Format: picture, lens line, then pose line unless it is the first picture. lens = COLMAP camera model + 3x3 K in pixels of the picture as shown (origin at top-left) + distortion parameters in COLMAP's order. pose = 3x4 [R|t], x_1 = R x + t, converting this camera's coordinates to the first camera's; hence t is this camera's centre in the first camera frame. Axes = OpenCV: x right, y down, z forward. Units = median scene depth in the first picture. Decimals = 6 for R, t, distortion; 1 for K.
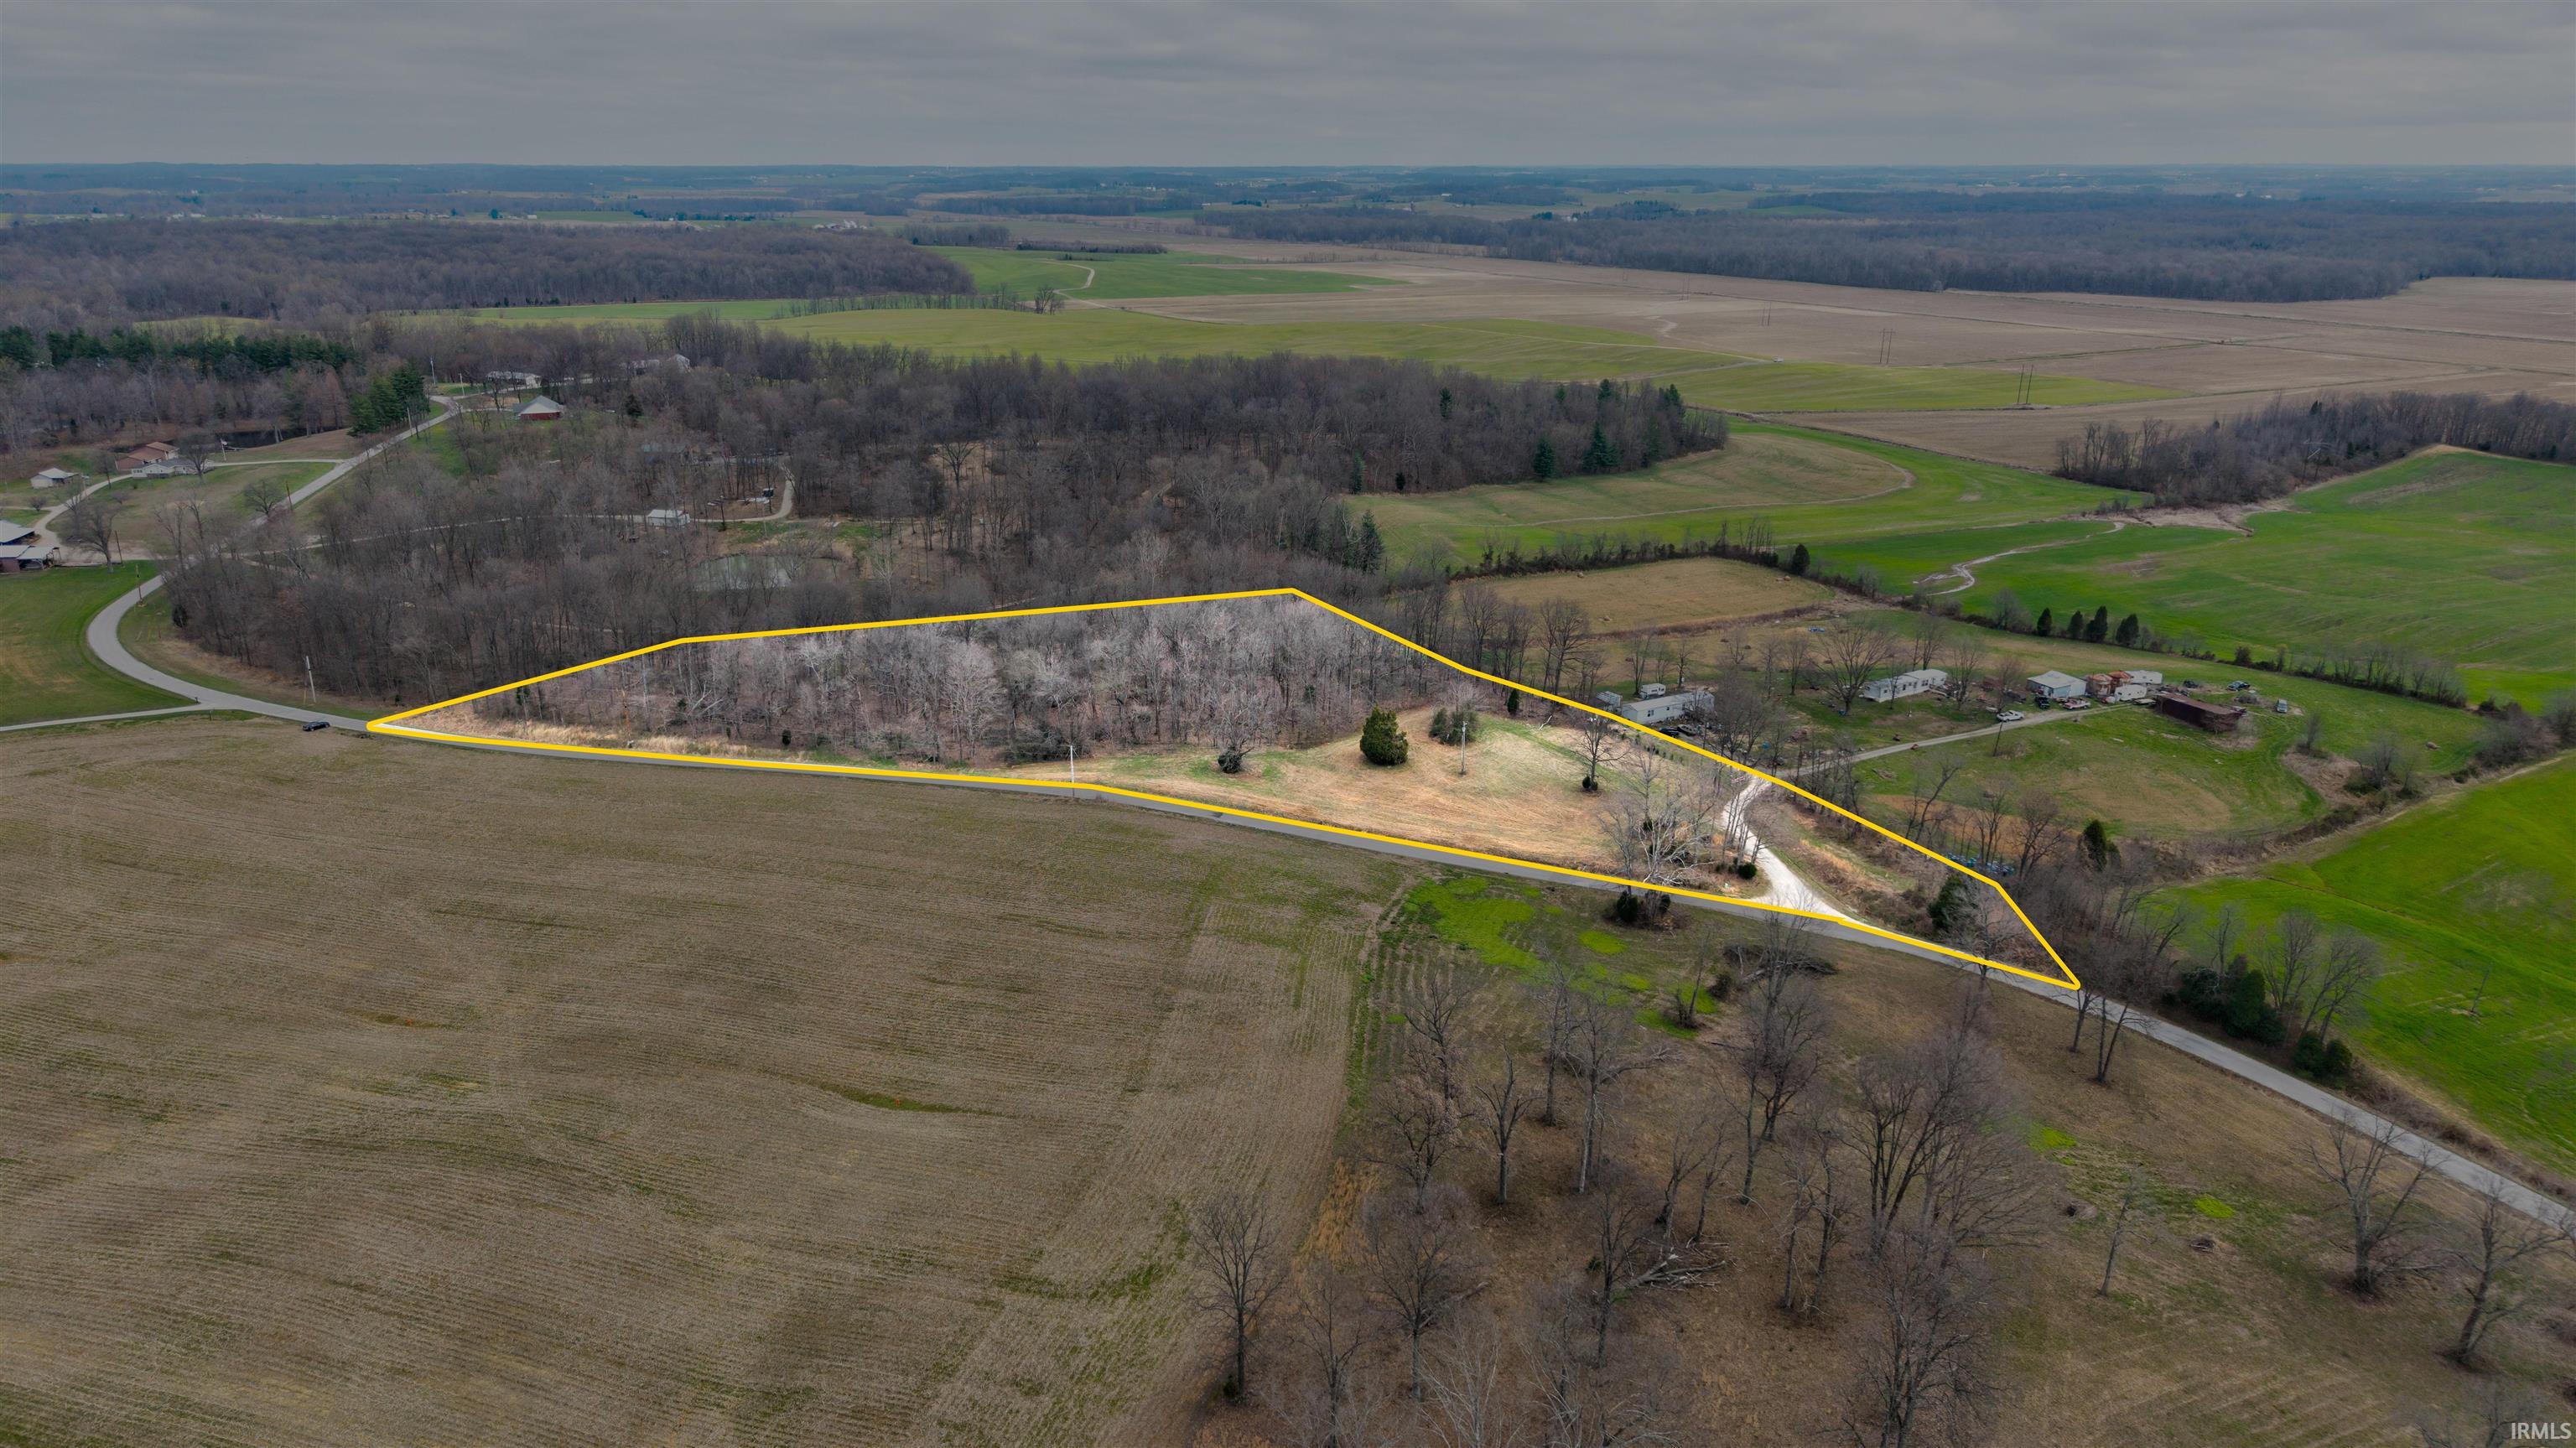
lens RADIAL K [[1768.3, 0, 1257.3], [0, 1768.3, 722.4], [0, 0, 1]] dist [0.017194, -0.017599]
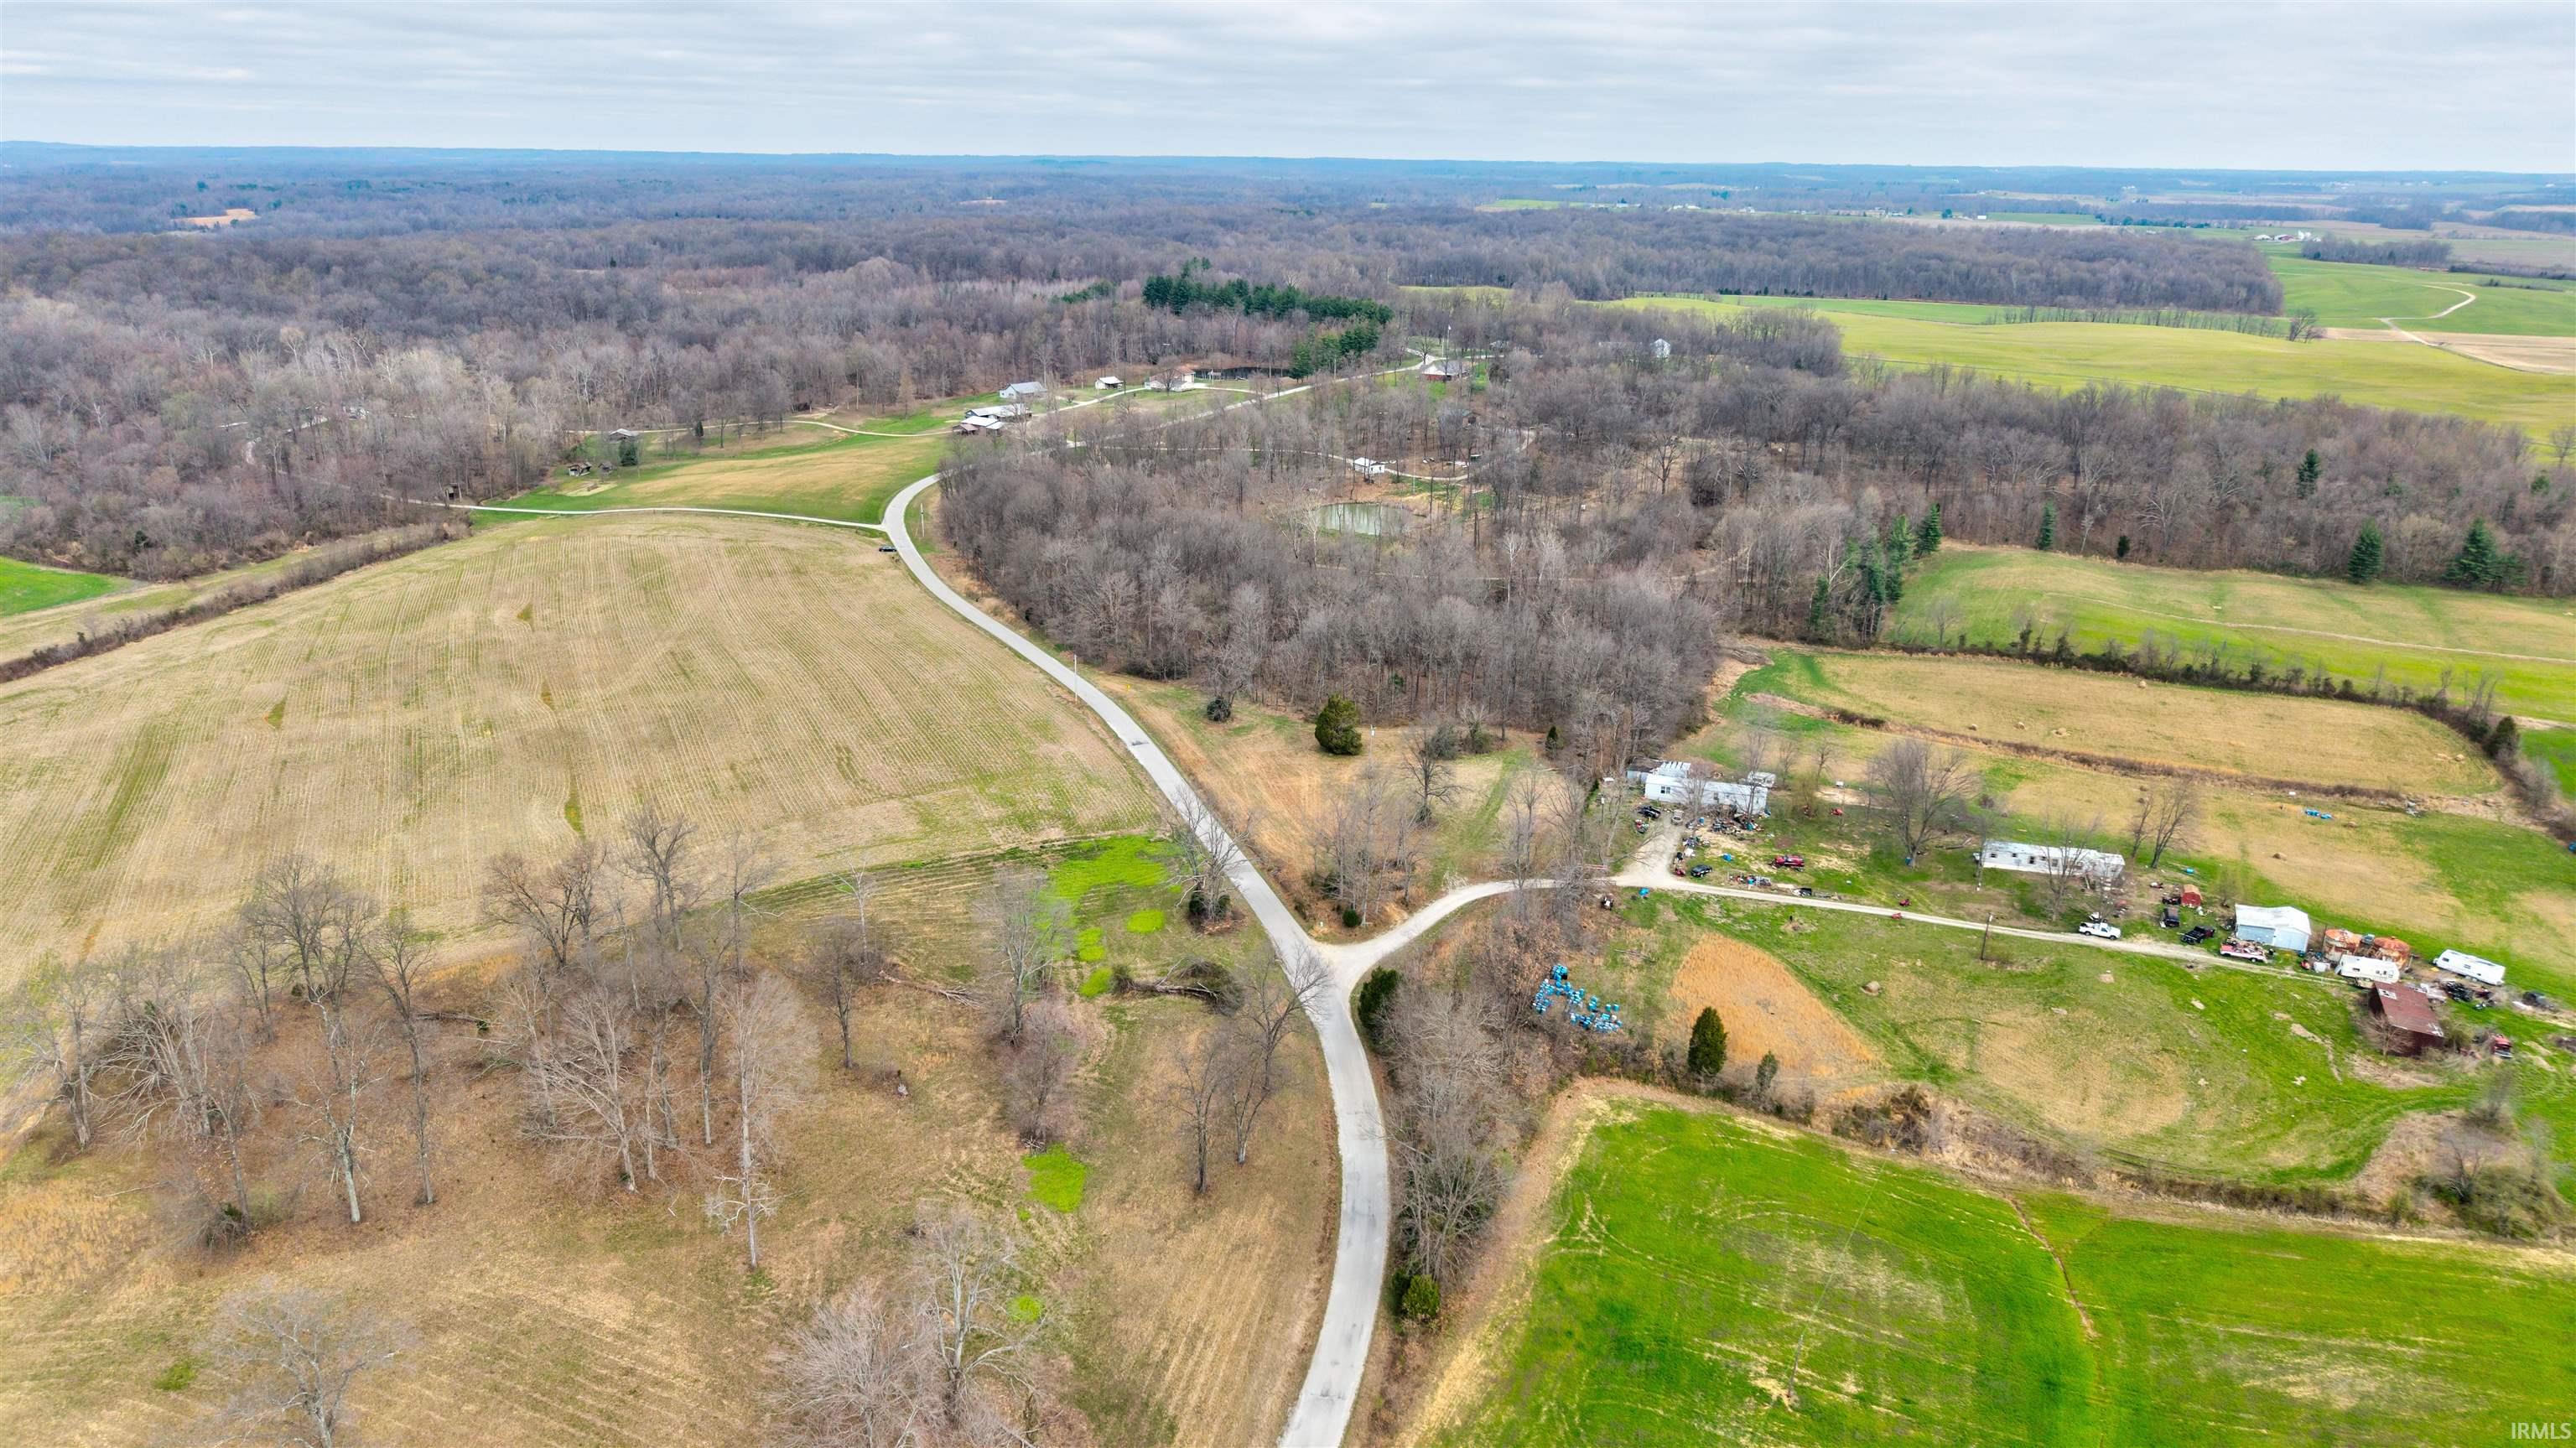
lens RADIAL K [[1768.3, 0, 1257.3], [0, 1768.3, 722.4], [0, 0, 1]] dist [0.017194, -0.017599]
pose [[0.657610, 0.236599, -0.715241, 0.388841], [-0.237668, 0.966075, 0.101056, -0.042693], [0.714886, 0.103535, 0.691533, 0.142960]]
